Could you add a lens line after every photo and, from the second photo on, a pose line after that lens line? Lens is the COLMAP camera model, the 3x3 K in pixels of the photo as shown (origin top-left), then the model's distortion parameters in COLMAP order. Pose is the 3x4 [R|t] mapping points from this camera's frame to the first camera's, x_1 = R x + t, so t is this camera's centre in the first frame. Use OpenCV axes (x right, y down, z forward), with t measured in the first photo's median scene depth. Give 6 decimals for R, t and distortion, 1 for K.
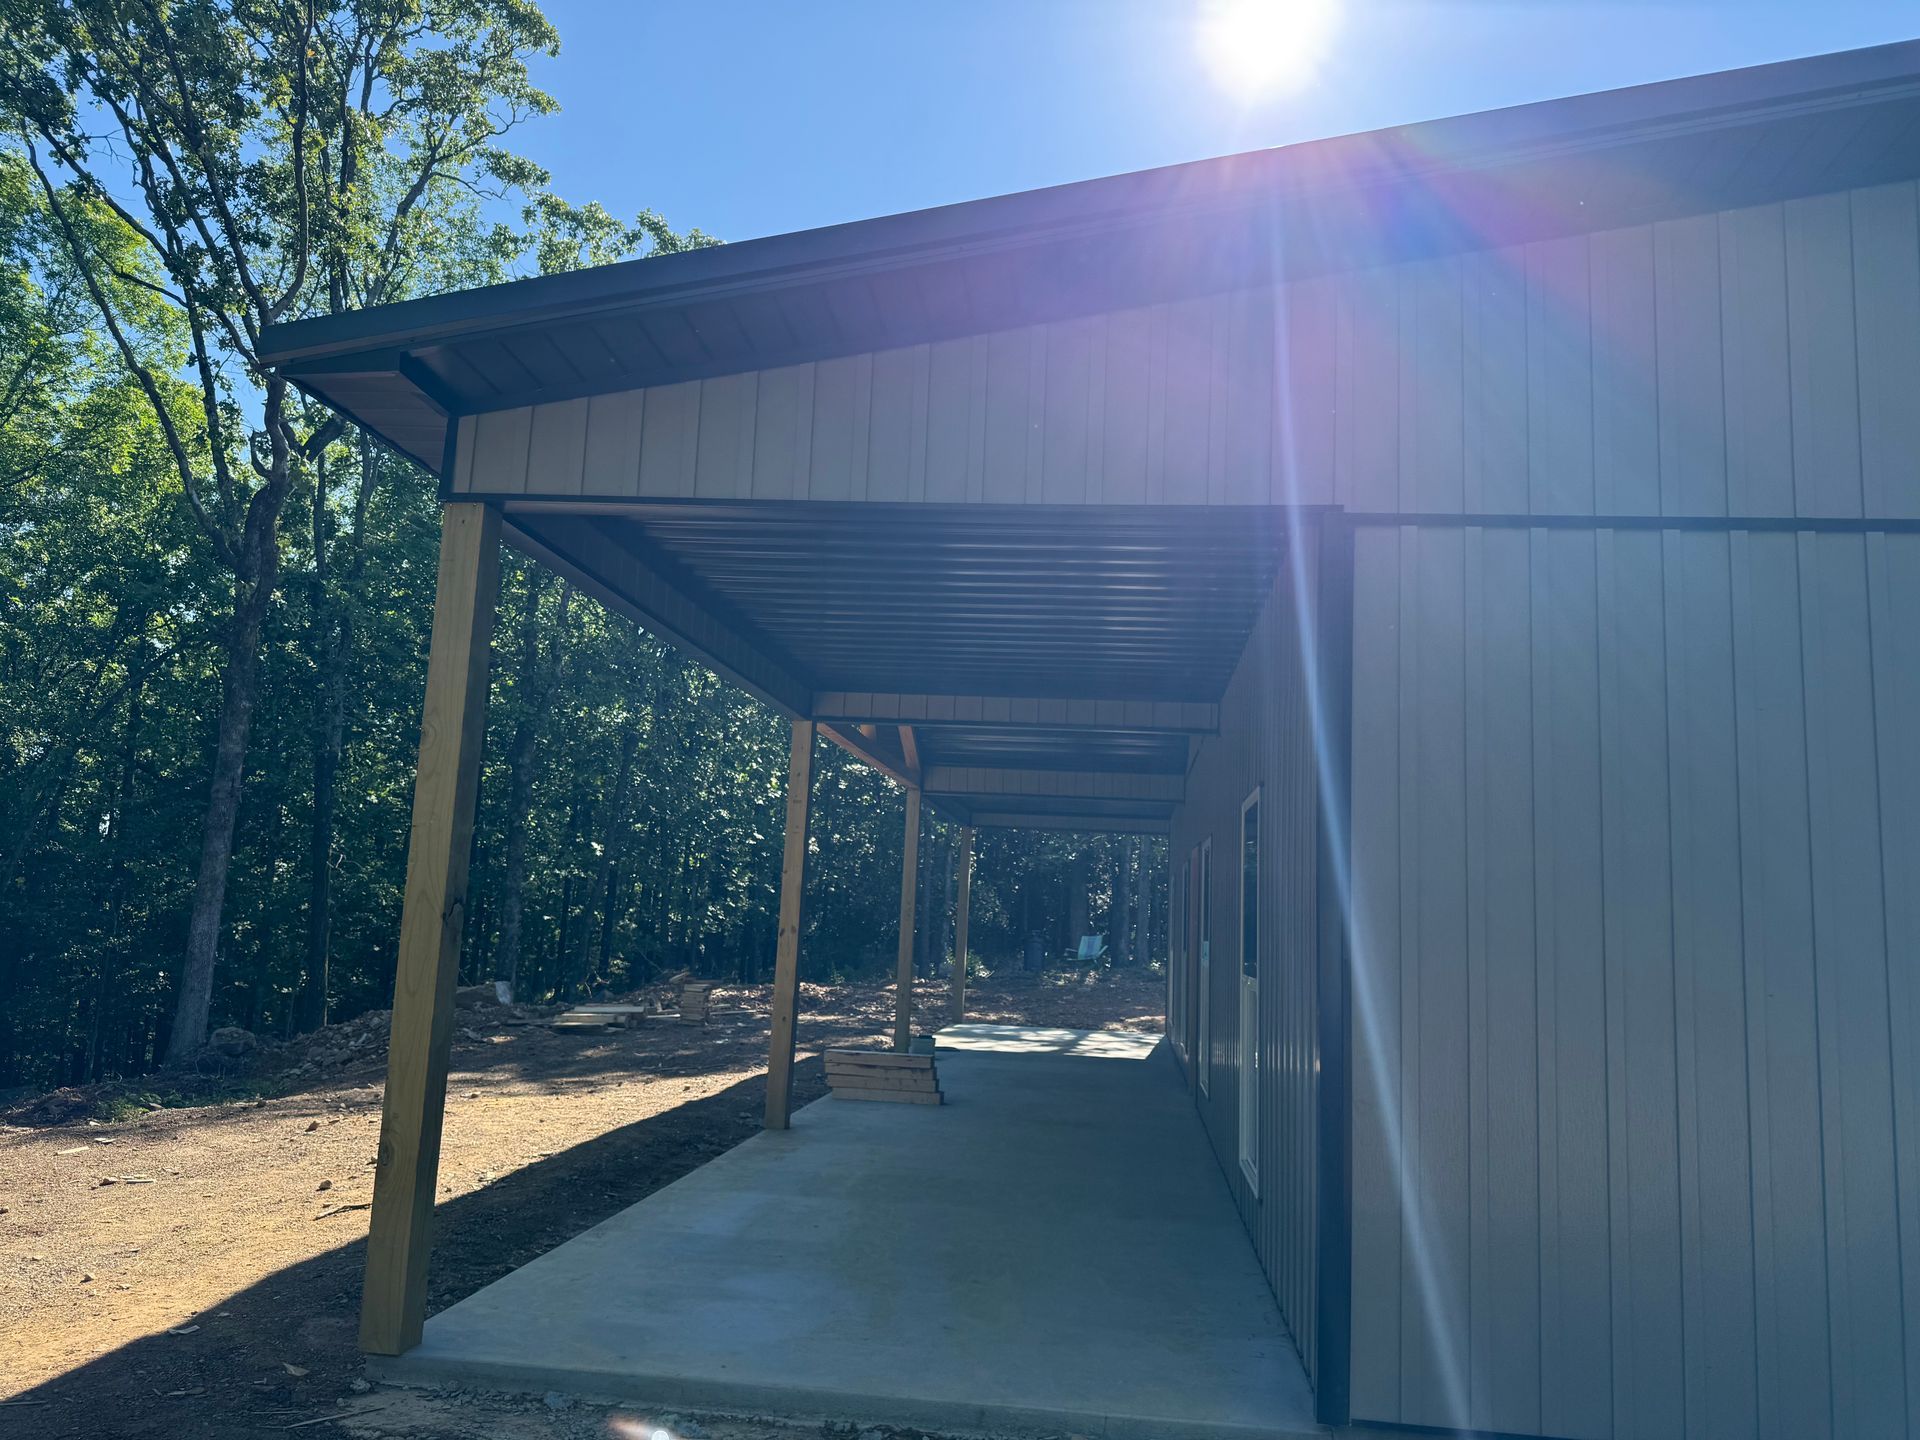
lens RADIAL K [[1368.9, 0, 960.0], [0, 1368.9, 720.0], [0, 0, 1]] dist [0.006120, 0.000145]
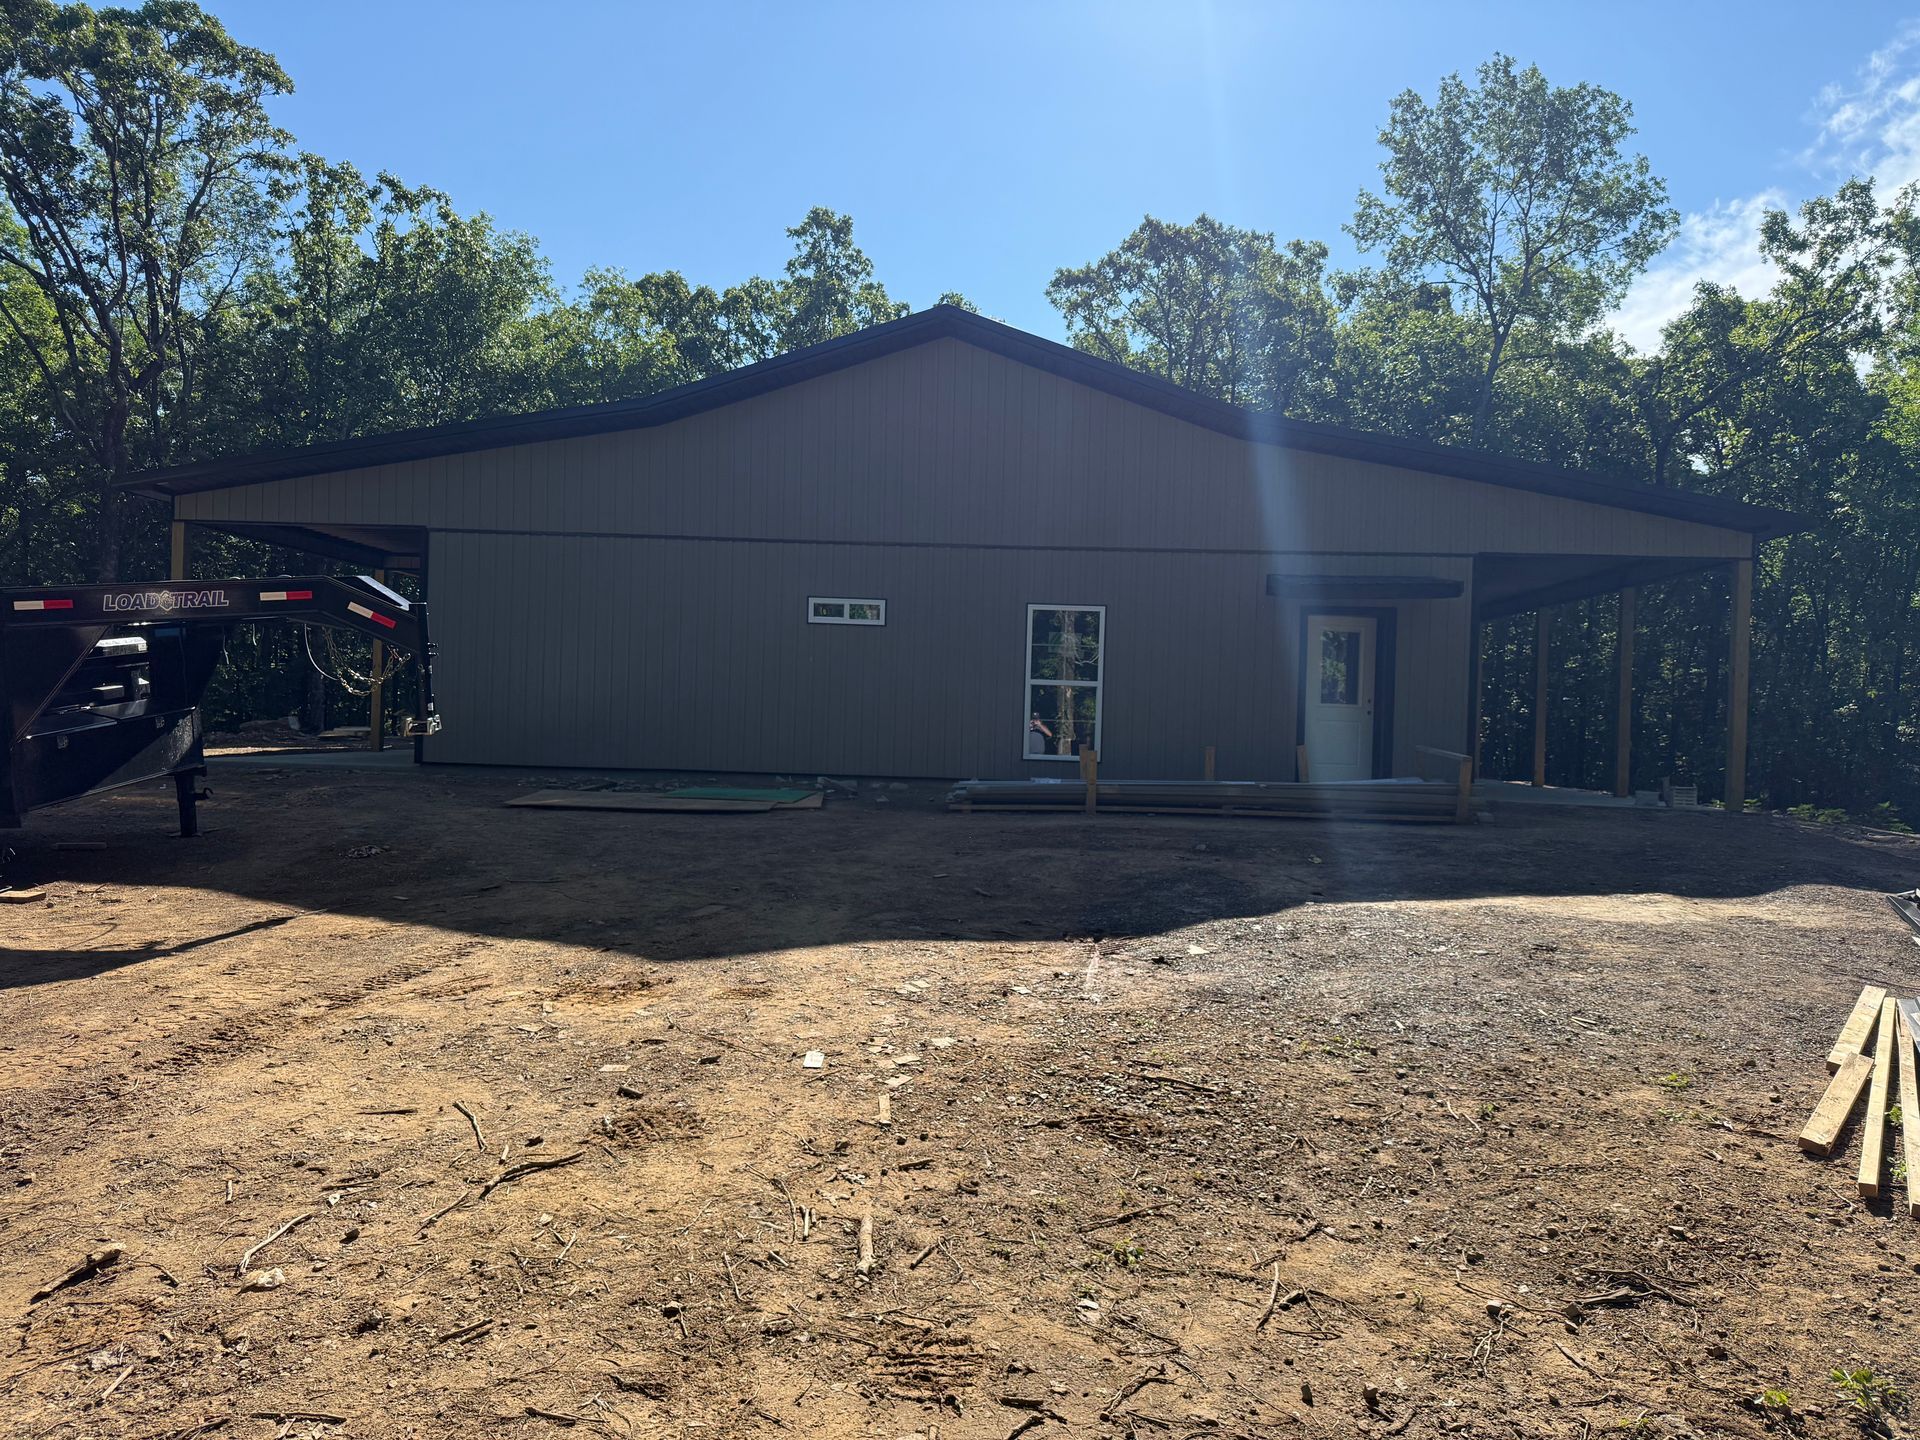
lens RADIAL K [[1368.9, 0, 960.0], [0, 1368.9, 720.0], [0, 0, 1]] dist [0.006120, 0.000145]
pose [[0.997437, -0.009059, 0.070978, 0.279189], [-0.001354, 0.989386, 0.145306, -0.034590], [-0.071541, -0.145029, 0.986838, -0.541826]]
